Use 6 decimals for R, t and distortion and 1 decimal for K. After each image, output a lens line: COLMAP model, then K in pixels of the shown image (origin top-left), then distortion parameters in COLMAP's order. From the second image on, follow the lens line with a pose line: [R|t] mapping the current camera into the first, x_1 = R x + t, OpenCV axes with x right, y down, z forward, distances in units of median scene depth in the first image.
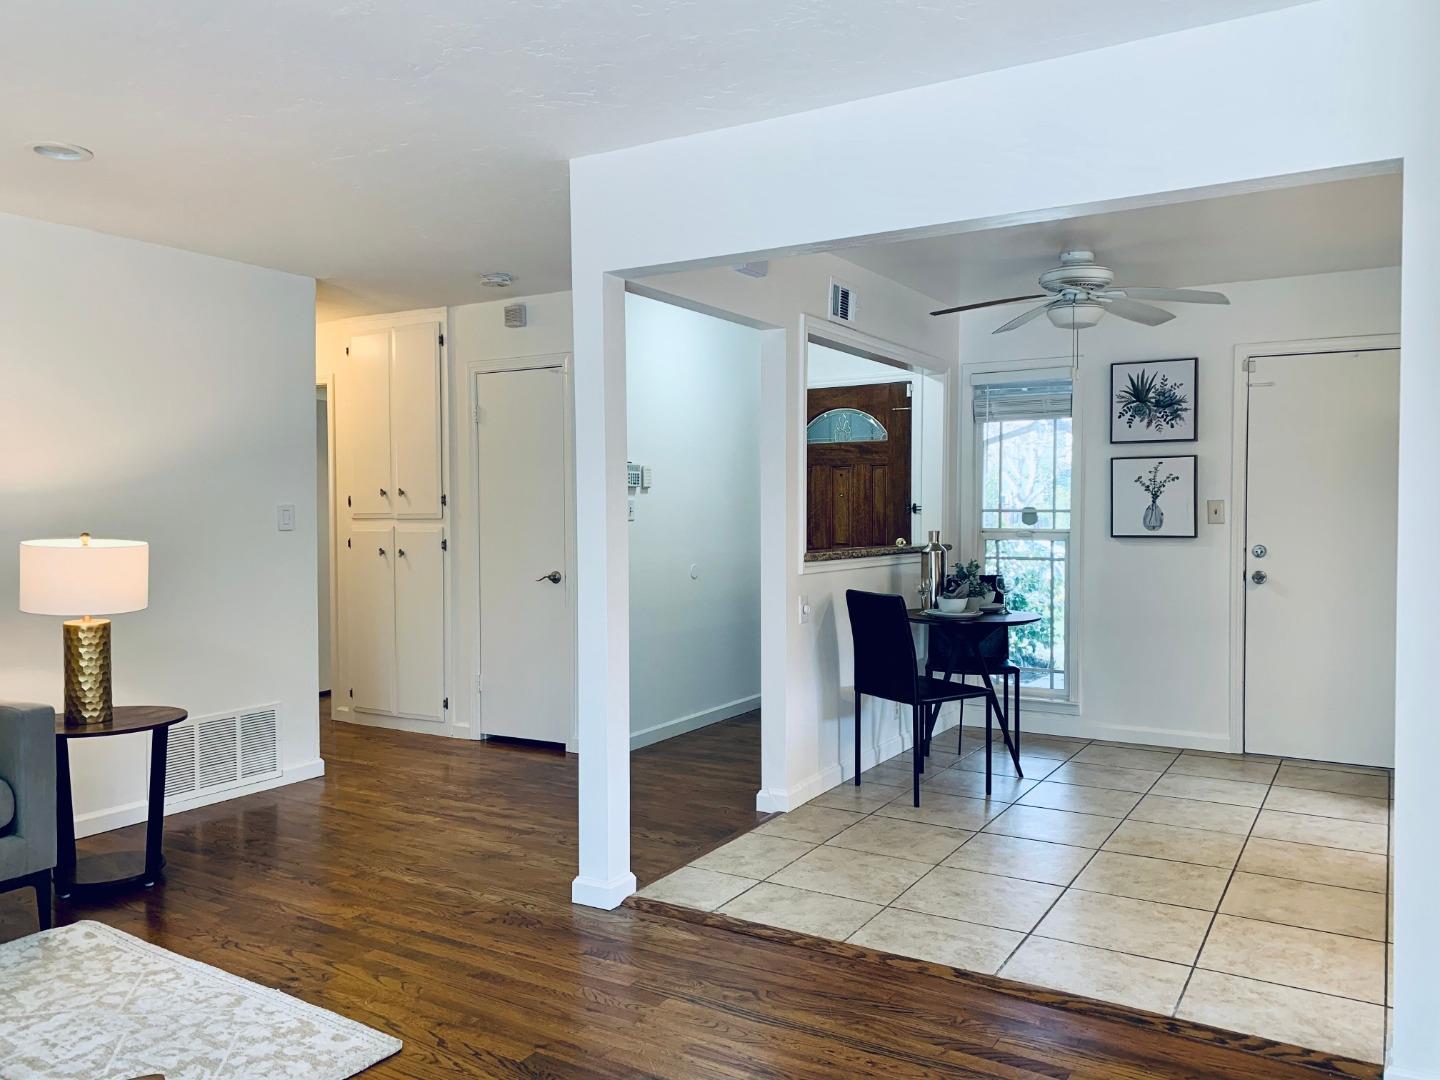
lens RADIAL K [[1110.2, 0, 720.0], [0, 1110.2, 540.0], [0, 0, 1]] dist [0.014839, 0.007045]
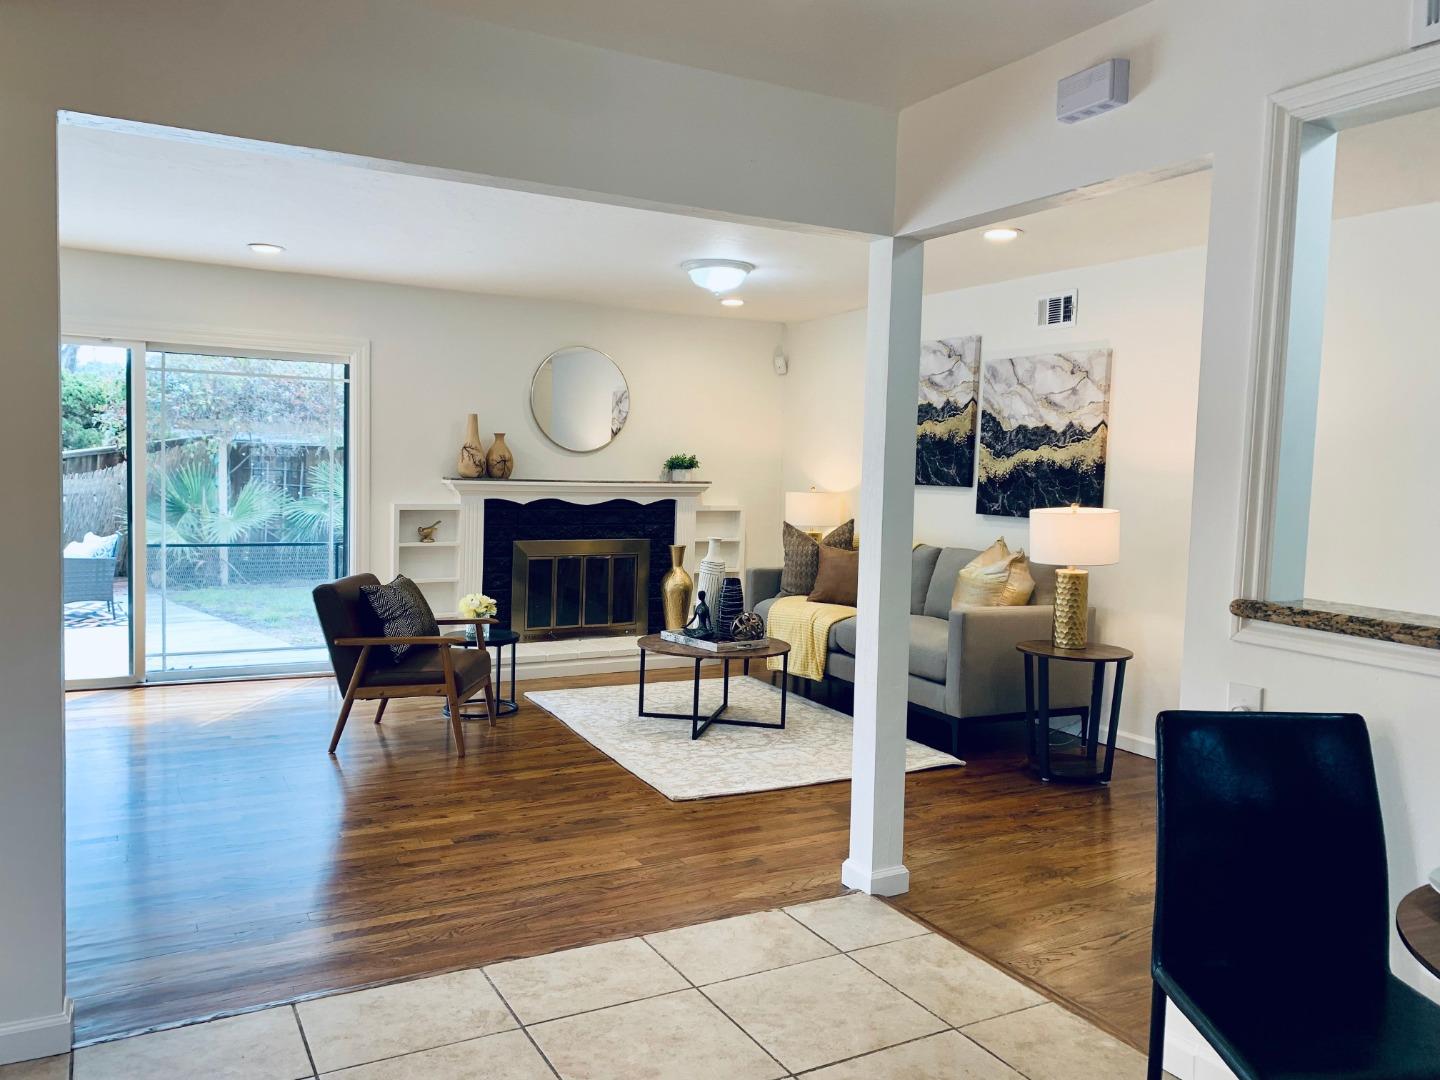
lens RADIAL K [[1091.1, 0, 720.0], [0, 1091.1, 540.0], [0, 0, 1]] dist [0.005166, -0.001631]
pose [[-0.495810, 0.048421, -0.867080, 0.499861], [-0.058122, 0.994355, 0.088764, -0.035081], [0.866484, 0.094406, -0.490197, 0.855419]]
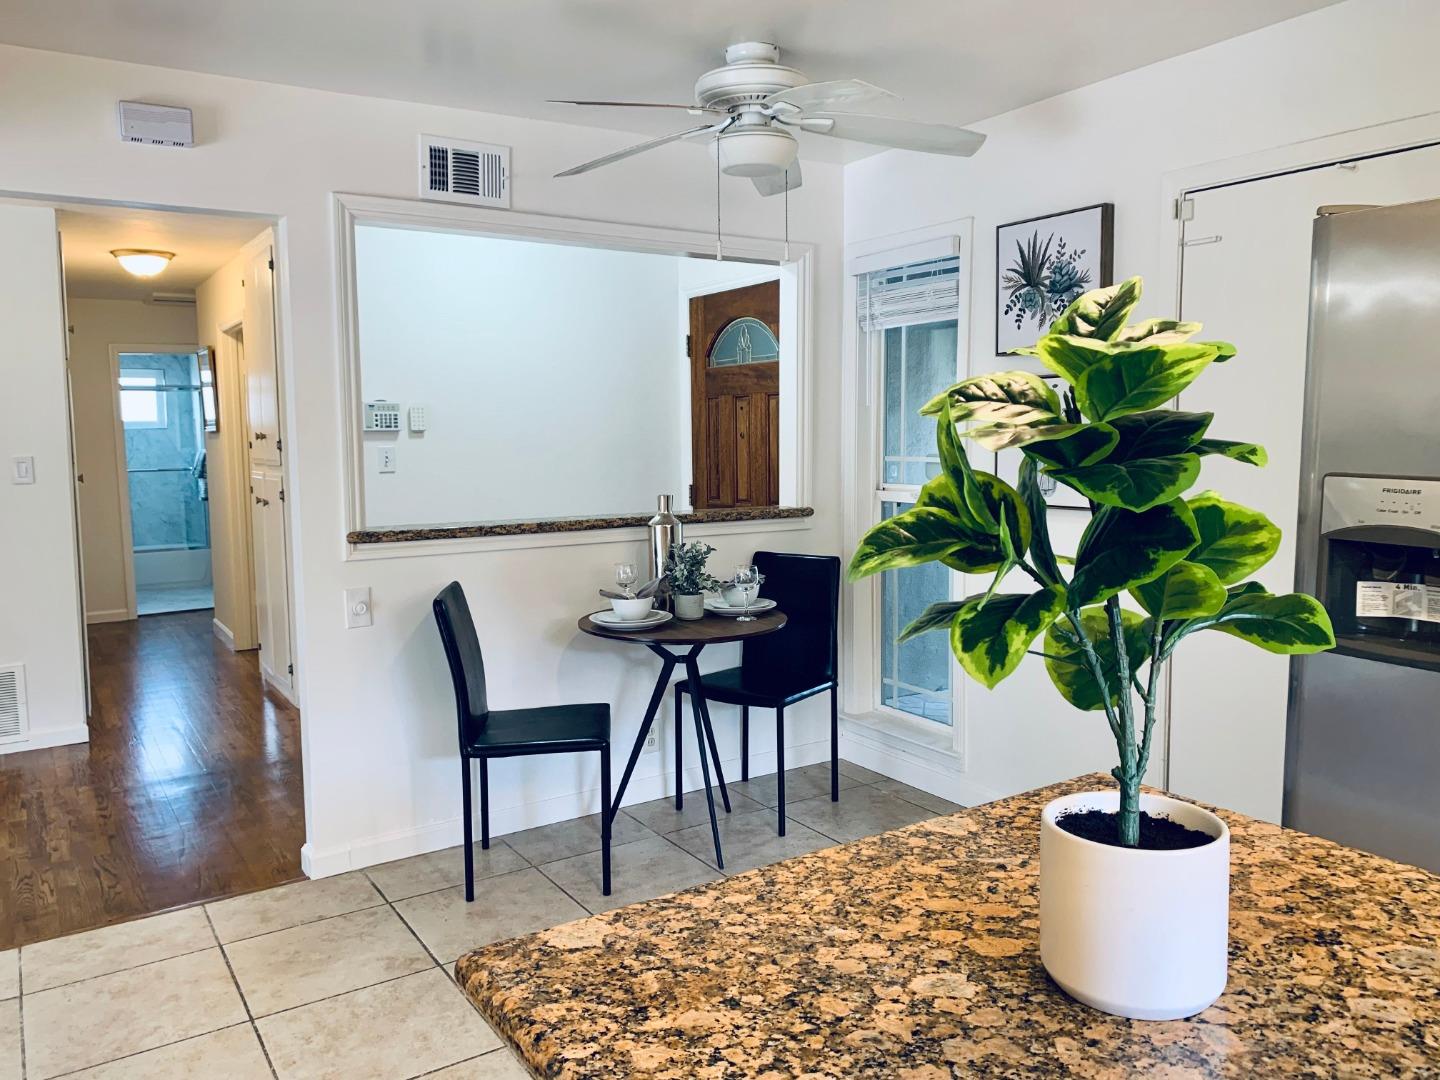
lens RADIAL K [[1104.7, 0, 720.0], [0, 1104.7, 540.0], [0, 0, 1]] dist [-0.000831, -0.003131]
pose [[0.899118, 0.036360, -0.436194, 0.503466], [-0.003043, 0.997039, 0.076838, -0.032006], [0.437696, -0.067759, 0.896566, 0.382604]]
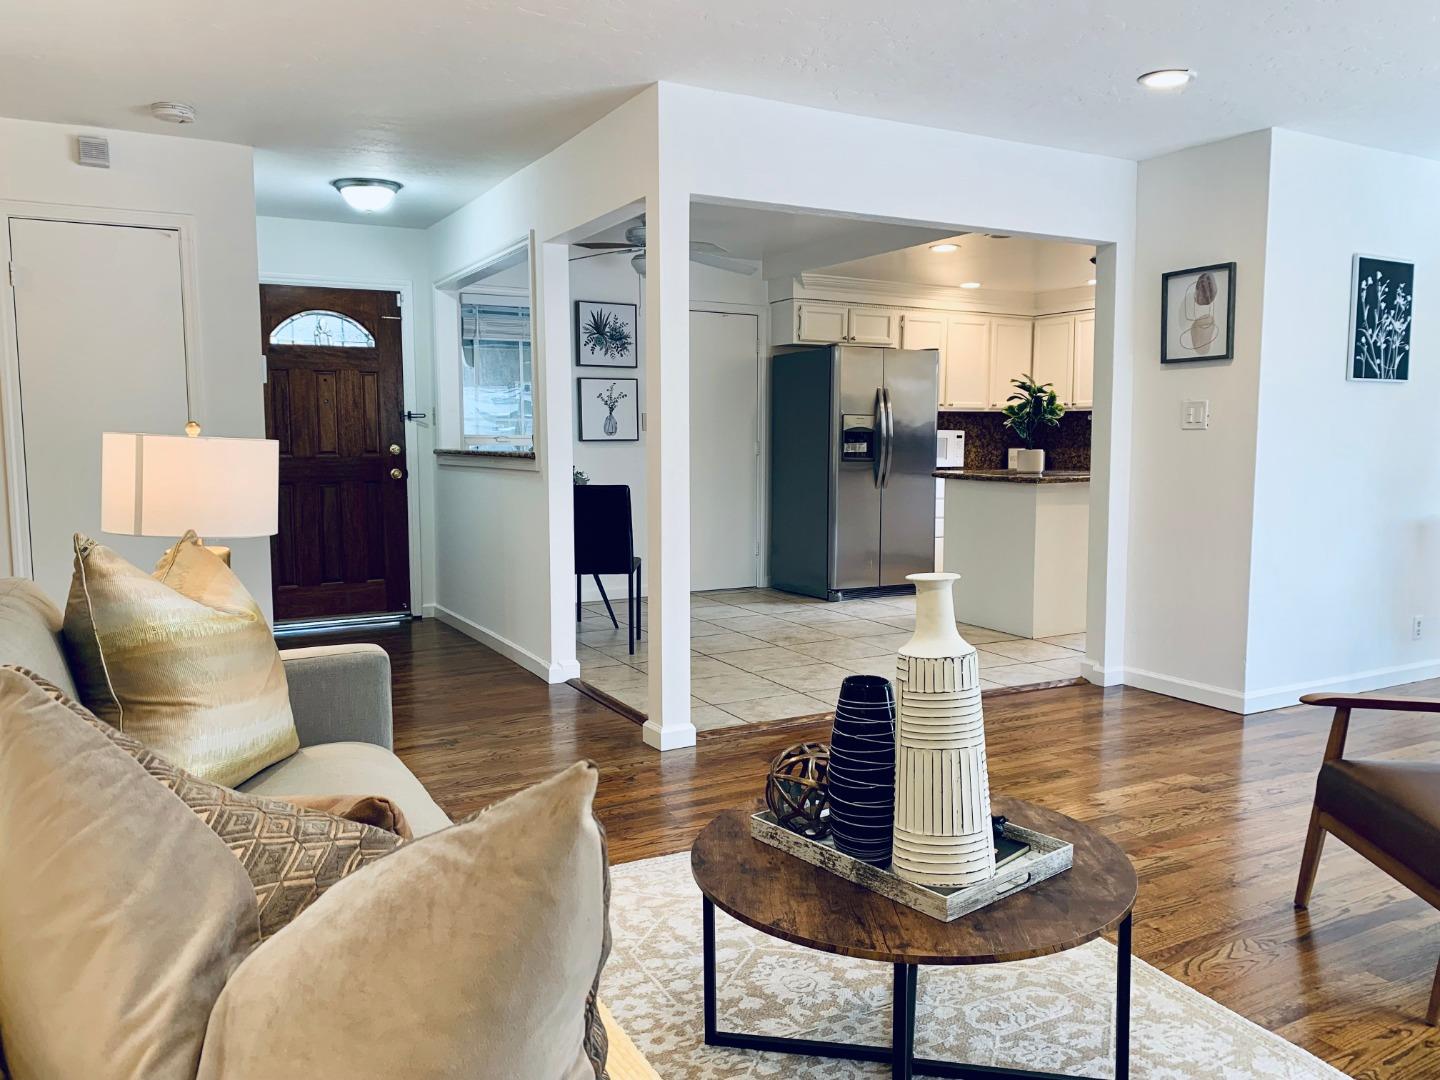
lens RADIAL K [[1106.3, 0, 734.9], [0, 1106.3, 537.7], [0, 0, 1]] dist [0.120760, -0.163349]
pose [[0.485192, -0.080347, 0.870708, -0.691994], [0.023460, 0.996607, 0.078891, 0.011803], [-0.874093, -0.017850, 0.485431, 0.245689]]
